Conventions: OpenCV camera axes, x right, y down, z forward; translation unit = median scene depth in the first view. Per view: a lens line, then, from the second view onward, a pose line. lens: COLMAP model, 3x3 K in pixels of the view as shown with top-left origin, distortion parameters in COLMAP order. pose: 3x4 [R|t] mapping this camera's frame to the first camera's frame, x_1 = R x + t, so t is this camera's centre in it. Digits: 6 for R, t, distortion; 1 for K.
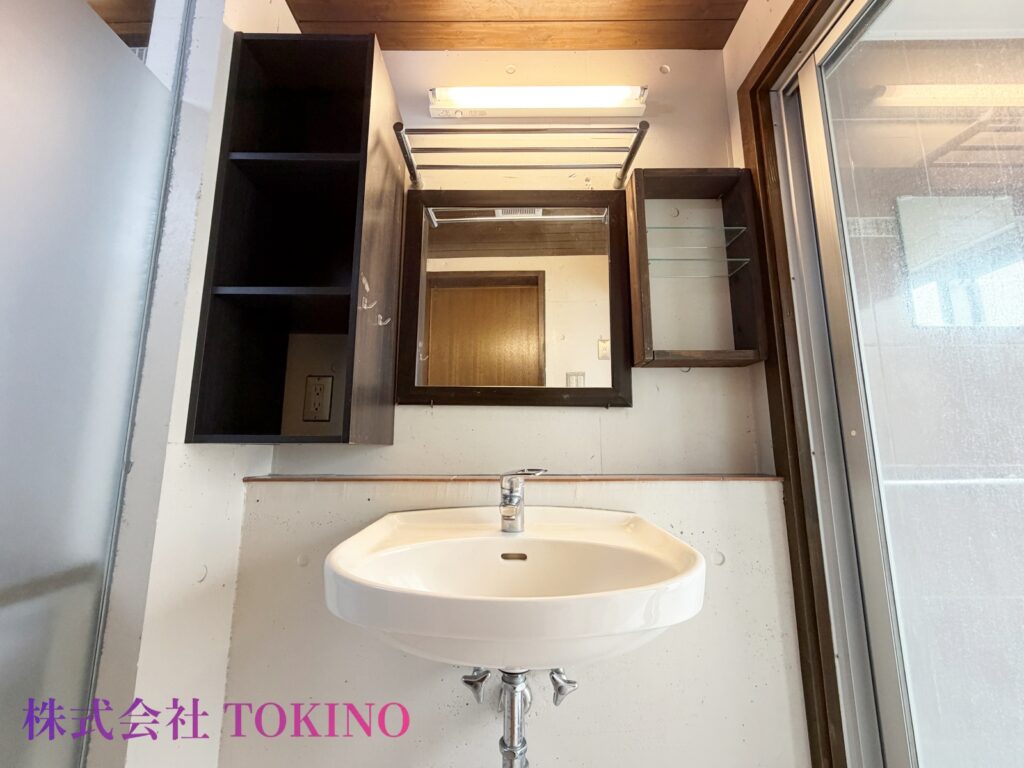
lens RADIAL K [[407.4, 0, 508.8], [0, 407.4, 381.4], [0, 0, 1]] dist [0.000292, 0.000418]
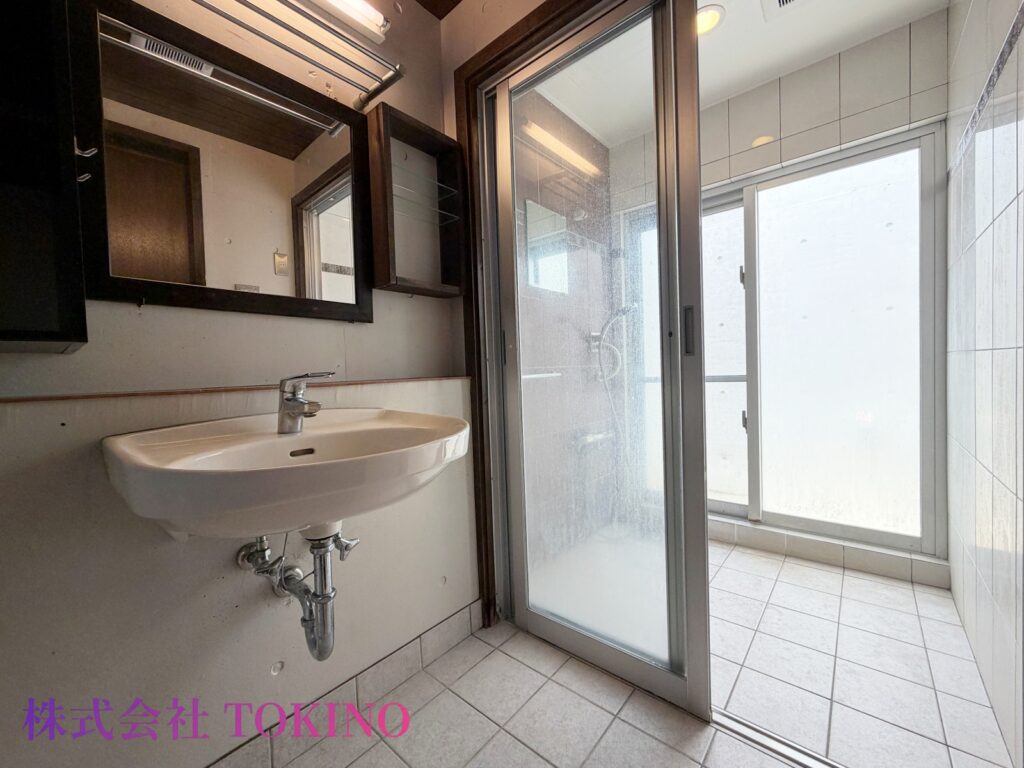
lens RADIAL K [[407.4, 0, 513.8], [0, 407.4, 383.2], [0, 0, 1]] dist [0.000292, 0.000418]
pose [[0.645539, -0.048417, 0.762191, -0.326770], [-0.085729, 0.987087, 0.135312, 0.039747], [-0.758901, -0.152691, 0.633052, -0.063385]]
